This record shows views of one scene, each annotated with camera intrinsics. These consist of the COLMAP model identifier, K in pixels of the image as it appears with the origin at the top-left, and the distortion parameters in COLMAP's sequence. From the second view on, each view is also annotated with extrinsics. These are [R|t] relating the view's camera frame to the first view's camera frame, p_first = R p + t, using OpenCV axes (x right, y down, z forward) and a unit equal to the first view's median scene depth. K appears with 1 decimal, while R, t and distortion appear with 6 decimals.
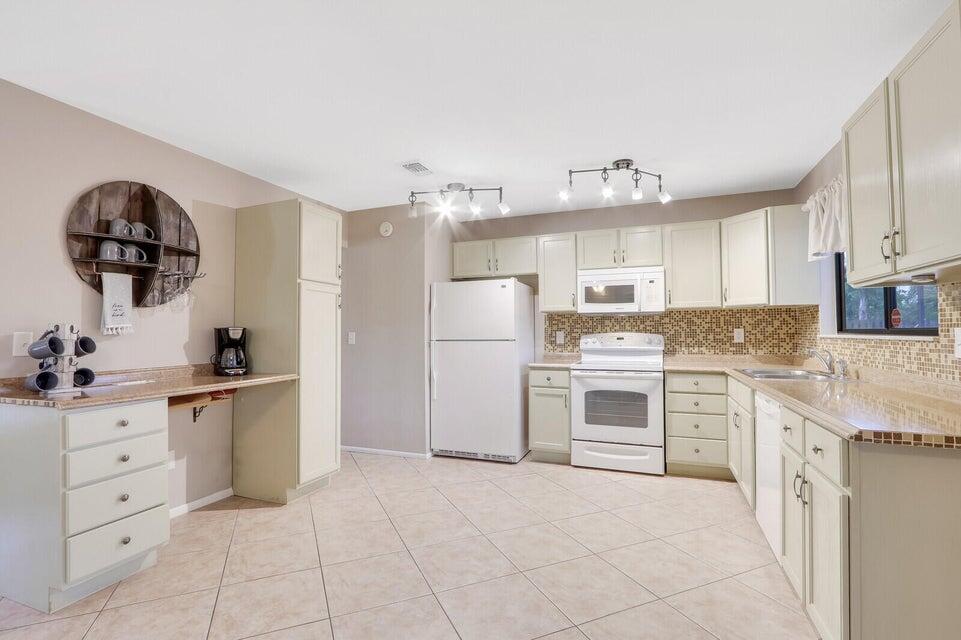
lens RADIAL K [[449.8, 0, 478.6], [0, 449.8, 321.4], [0, 0, 1]] dist [-0.007872, 0.000387]
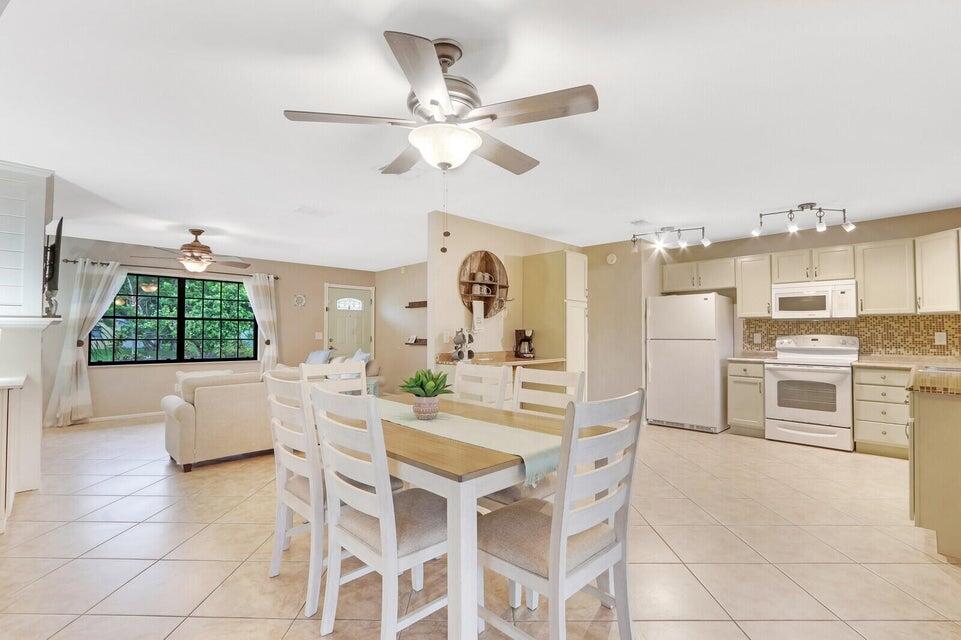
lens RADIAL K [[449.8, 0, 478.6], [0, 449.8, 321.4], [0, 0, 1]] dist [-0.007872, 0.000387]
pose [[0.916641, -0.002443, -0.399705, -0.030079], [0.001777, 0.999996, -0.002035, -0.010671], [0.399708, 0.001155, 0.916642, -0.488884]]
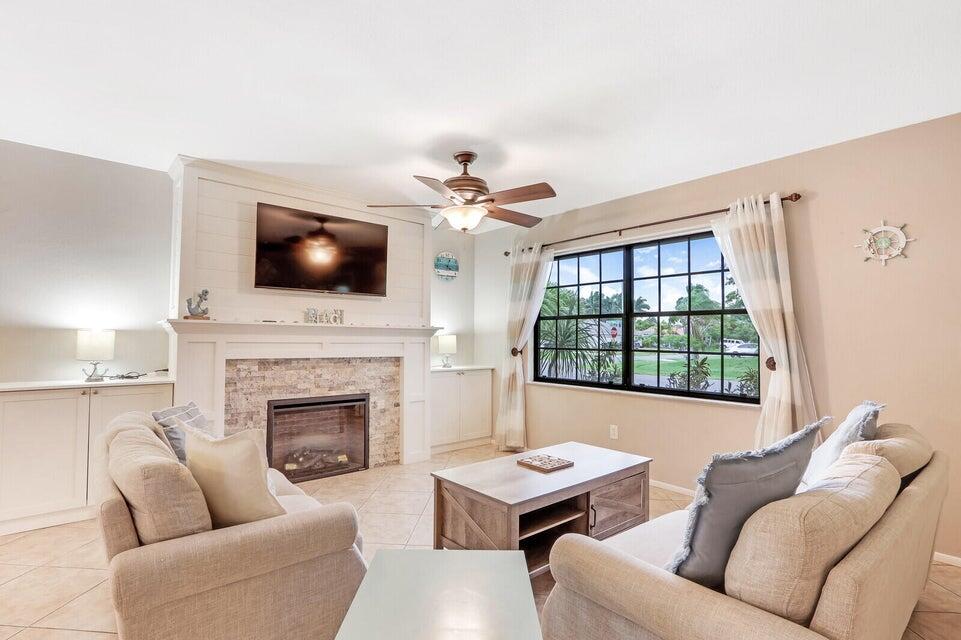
lens RADIAL K [[462.4, 0, 481.4], [0, 462.4, 321.3], [0, 0, 1]] dist [-0.005614, 0.000379]
pose [[-0.470816, -0.030325, -0.881710, -0.667950], [0.017834, 0.998878, -0.043878, 0.025457], [0.882051, -0.036383, -0.469747, 0.784971]]
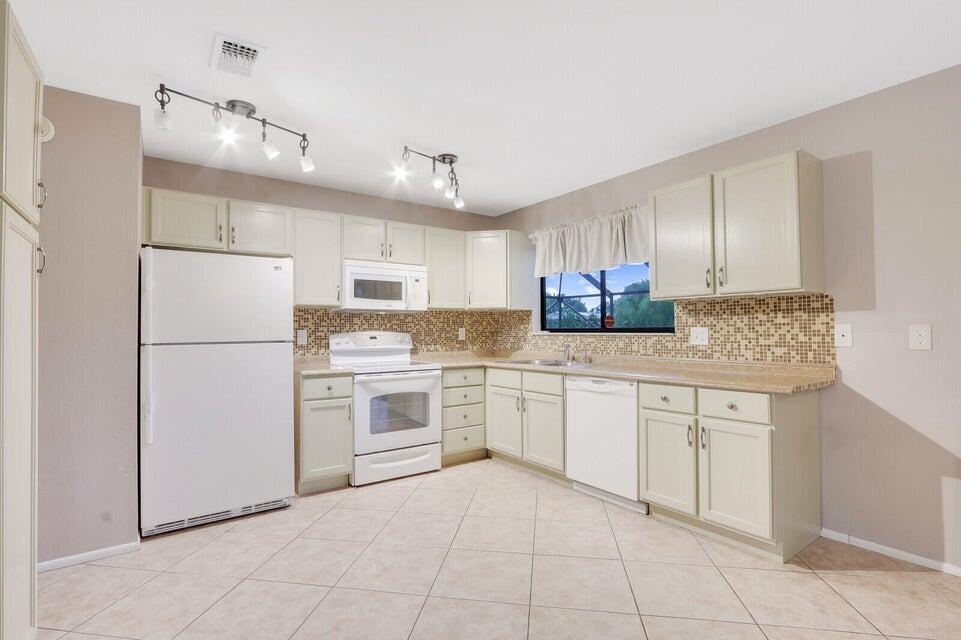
lens RADIAL K [[449.8, 0, 478.6], [0, 449.8, 321.4], [0, 0, 1]] dist [-0.007872, 0.000387]
pose [[0.549221, 0.018274, 0.835477, -0.378810], [-0.017922, 0.999789, -0.010086, 0.010510], [-0.835485, -0.009434, 0.549432, 0.332713]]
